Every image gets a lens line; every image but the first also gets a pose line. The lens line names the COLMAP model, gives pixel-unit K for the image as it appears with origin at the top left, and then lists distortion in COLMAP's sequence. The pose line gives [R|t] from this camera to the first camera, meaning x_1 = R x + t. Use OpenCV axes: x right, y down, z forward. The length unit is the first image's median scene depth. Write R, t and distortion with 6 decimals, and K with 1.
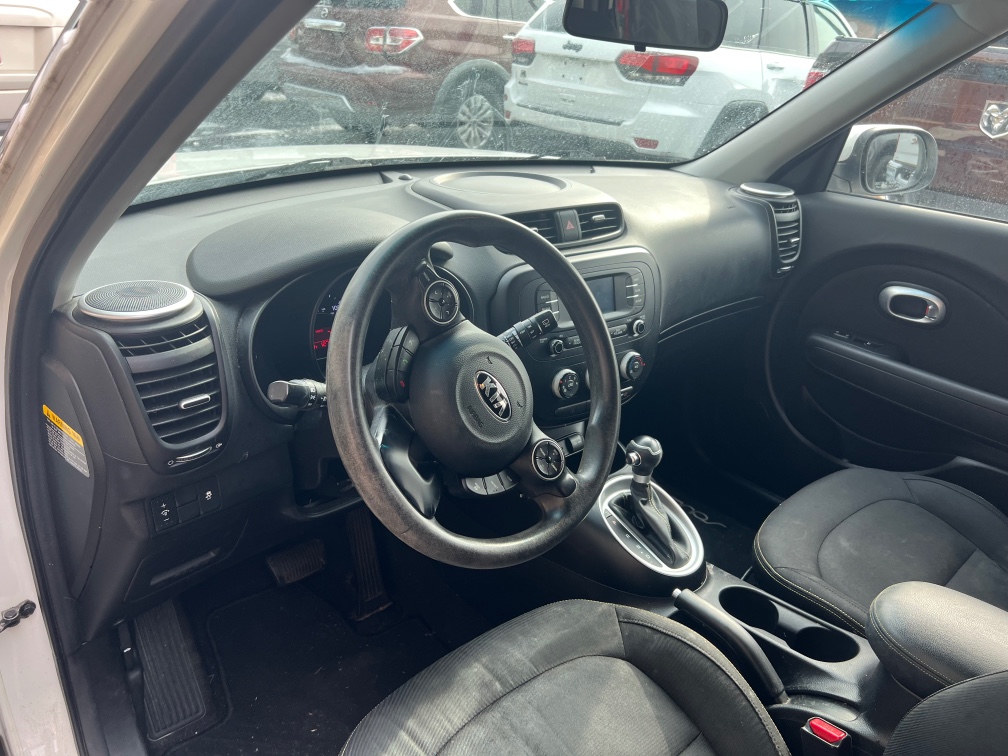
lens RADIAL K [[768.9, 0, 504.0], [0, 768.9, 378.0], [0, 0, 1]] dist [0.040878, -0.000605]
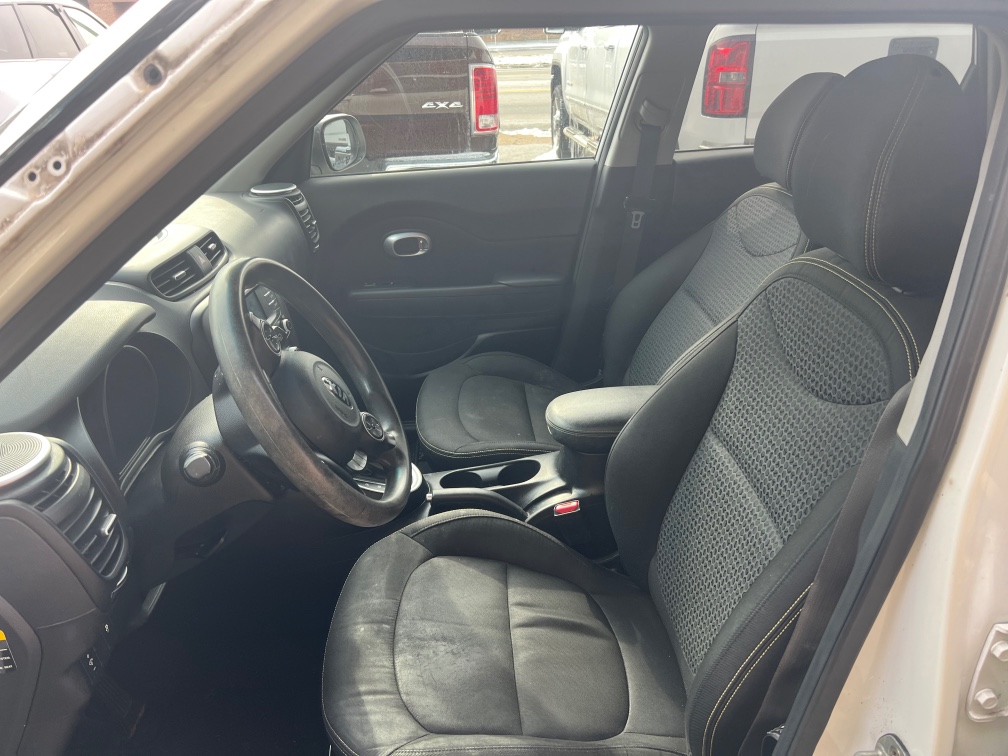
lens RADIAL K [[768.9, 0, 504.0], [0, 768.9, 378.0], [0, 0, 1]] dist [0.040878, -0.000605]
pose [[0.627580, -0.408546, 0.662747, -0.451661], [0.398345, 0.899892, 0.177524, -0.075982], [-0.668927, 0.152591, 0.727497, -0.046842]]
